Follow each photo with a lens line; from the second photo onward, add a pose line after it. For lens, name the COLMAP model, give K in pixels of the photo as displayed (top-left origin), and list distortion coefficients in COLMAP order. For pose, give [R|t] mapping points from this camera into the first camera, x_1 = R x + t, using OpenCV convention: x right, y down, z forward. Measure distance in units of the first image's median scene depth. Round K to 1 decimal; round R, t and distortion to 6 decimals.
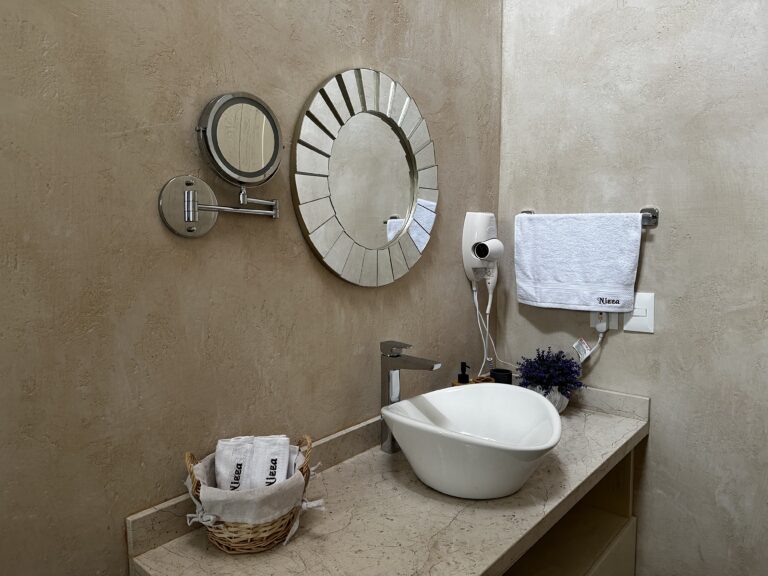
lens RADIAL K [[537.7, 0, 384.0], [0, 537.7, 288.0], [0, 0, 1]] dist [0.033265, -0.046361]
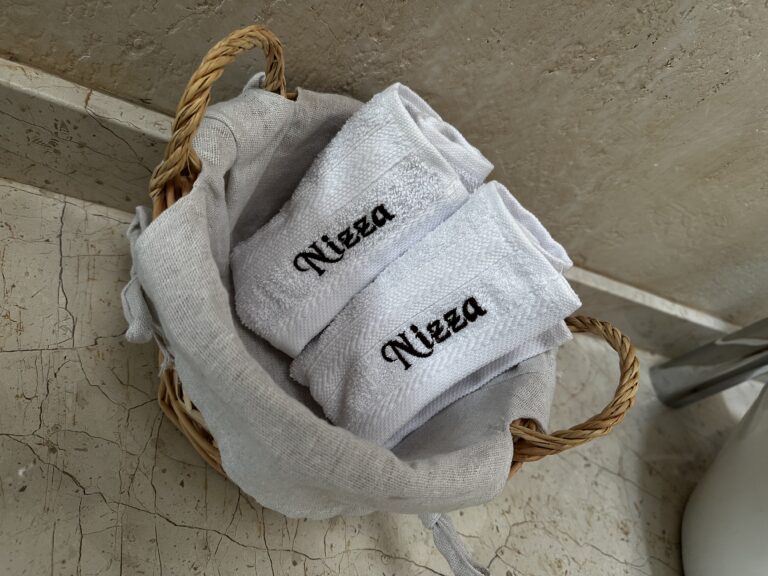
lens RADIAL K [[537.7, 0, 384.0], [0, 537.7, 288.0], [0, 0, 1]] dist [0.033265, -0.046361]
pose [[0.623084, 0.780844, -0.045271, -0.225890], [-0.609868, 0.521260, 0.596950, 0.185262], [0.489722, -0.344340, 0.801000, 0.769636]]
